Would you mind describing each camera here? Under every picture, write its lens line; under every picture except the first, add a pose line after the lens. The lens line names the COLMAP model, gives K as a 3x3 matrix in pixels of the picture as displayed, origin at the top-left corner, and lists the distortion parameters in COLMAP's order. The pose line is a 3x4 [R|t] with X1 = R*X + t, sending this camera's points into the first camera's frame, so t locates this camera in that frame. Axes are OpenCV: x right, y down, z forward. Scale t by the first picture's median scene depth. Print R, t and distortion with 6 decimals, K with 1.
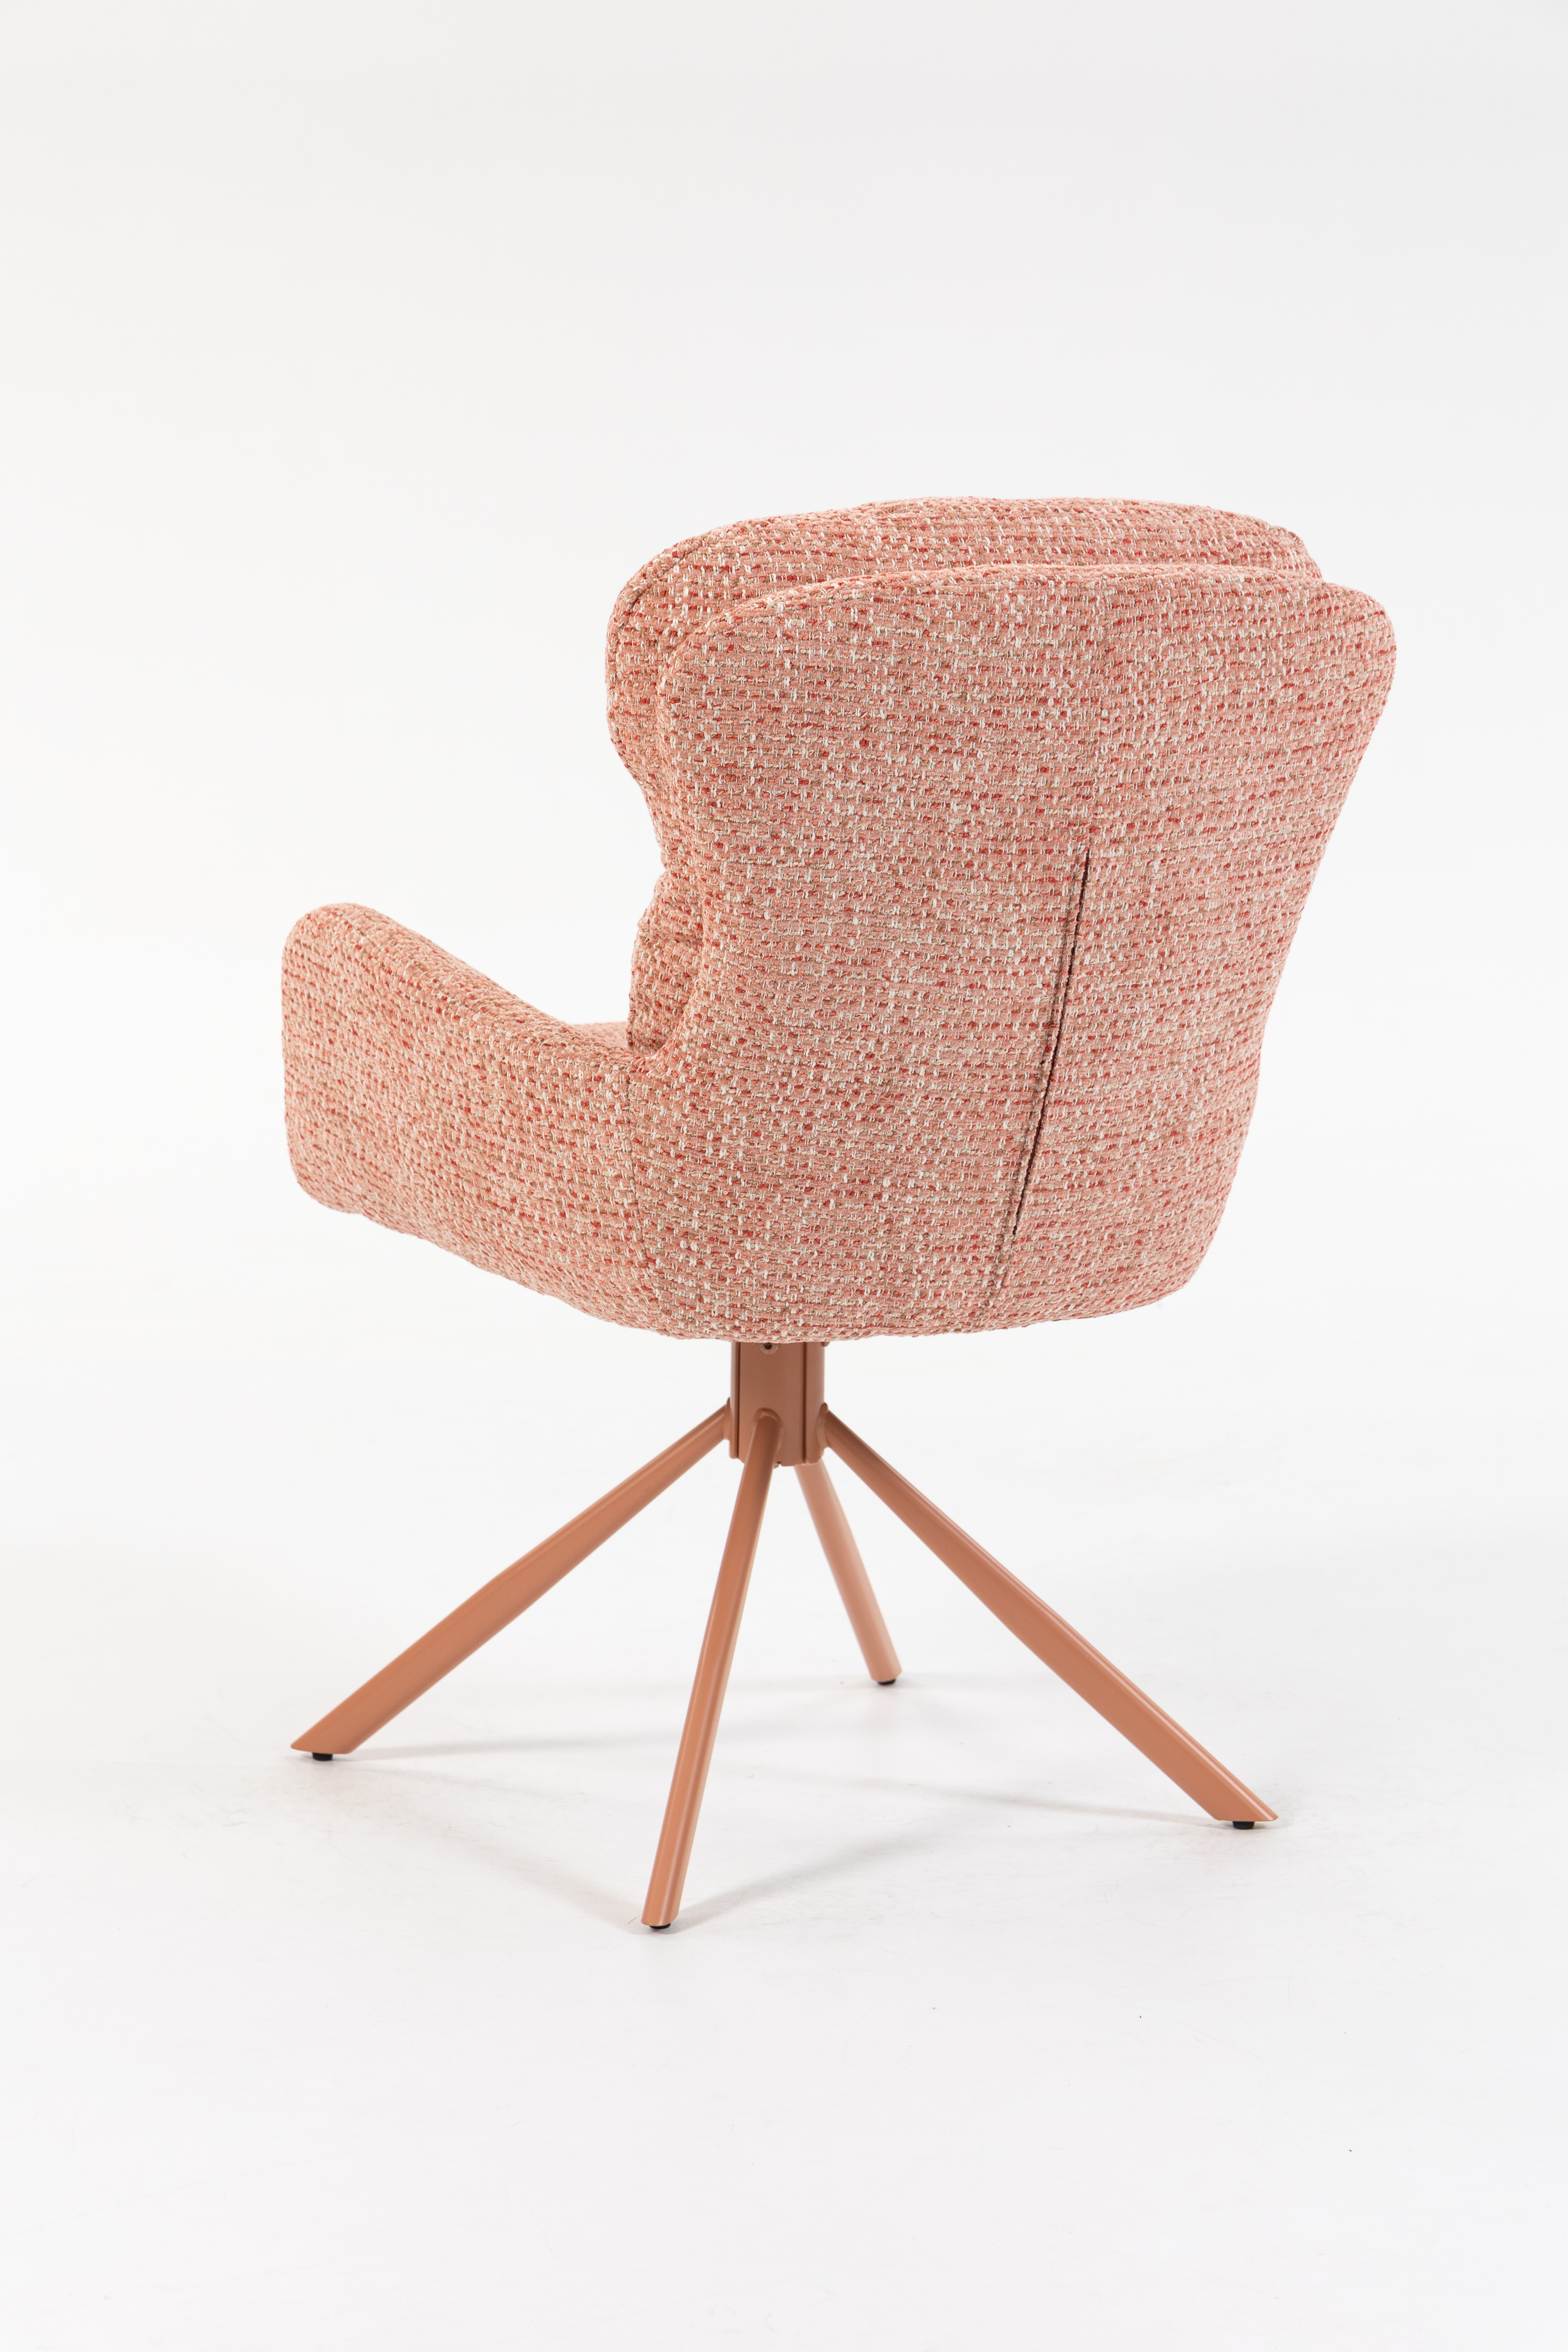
lens RADIAL K [[6126.1, 0, 782.9], [0, 6126.1, 1166.7], [0, 0, 1]] dist [0.031919, 0.000000]
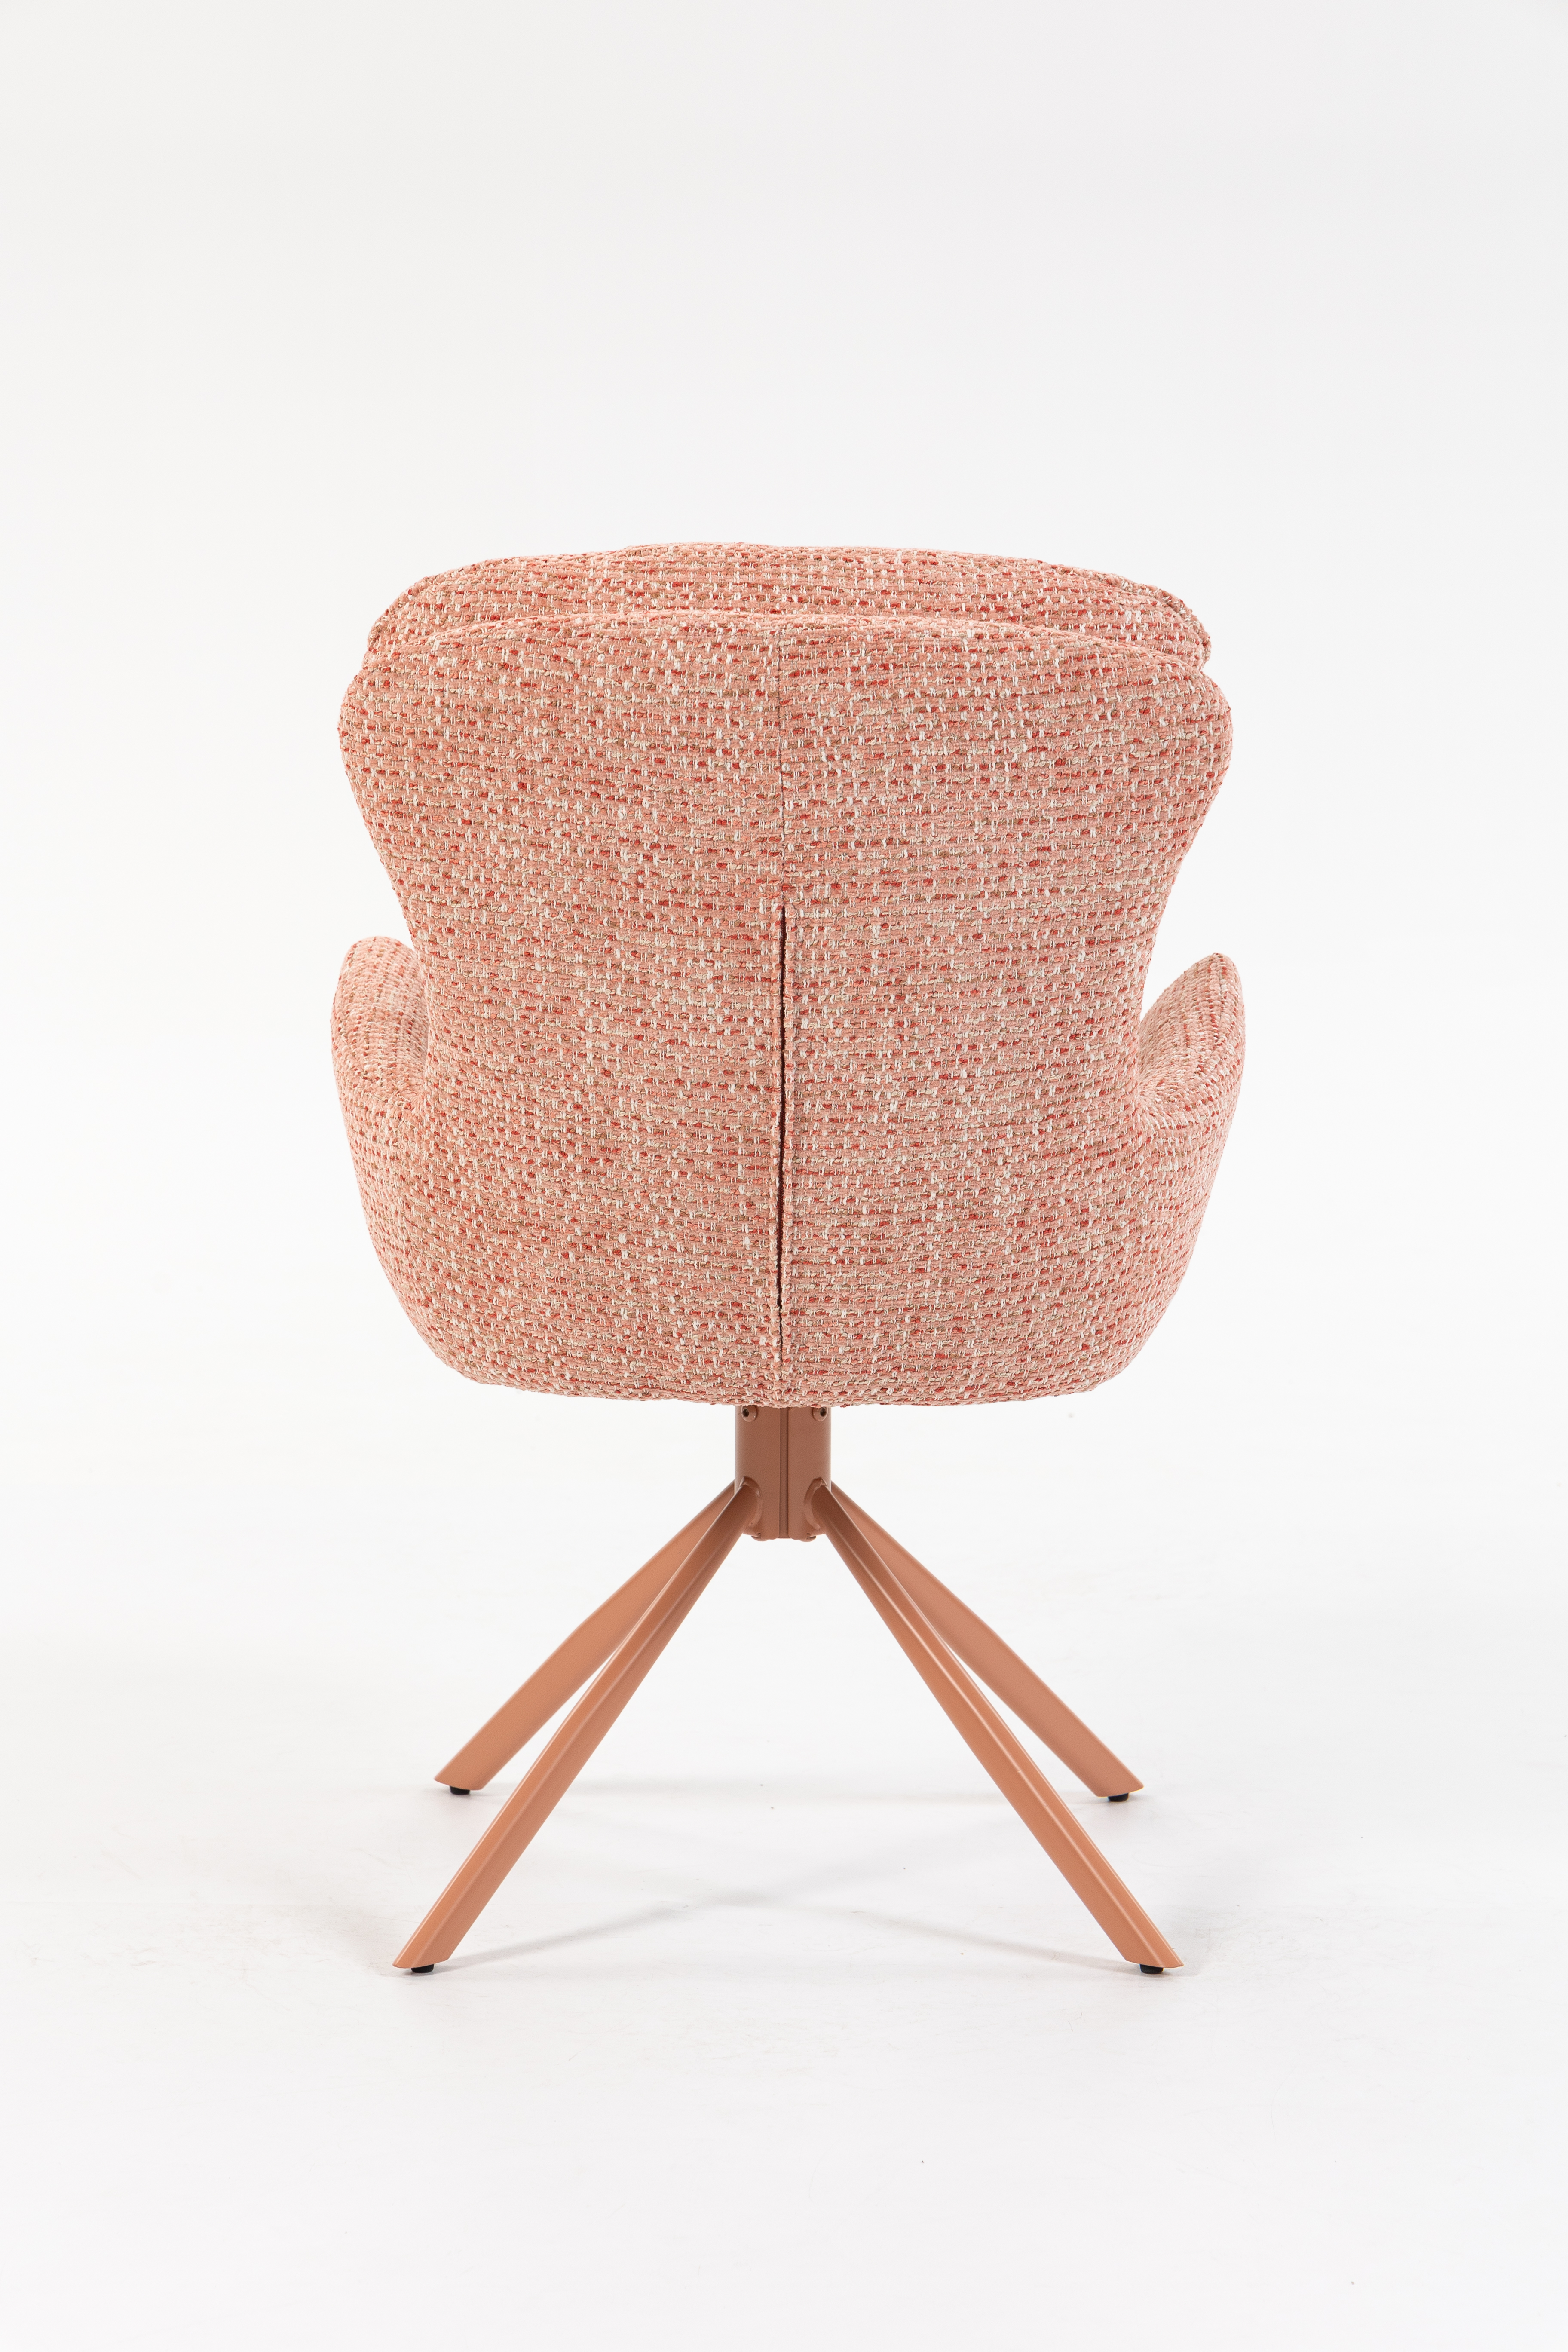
lens RADIAL K [[6621.5, 0, 783.5], [0, 6621.5, 1184.5], [0, 0, 1]] dist [0.036737, 0.000000]
pose [[0.854297, 0.071783, -0.514805, 0.586870], [-0.082381, 0.996598, 0.002255, -0.010664], [0.513216, 0.040484, 0.857304, 0.106296]]
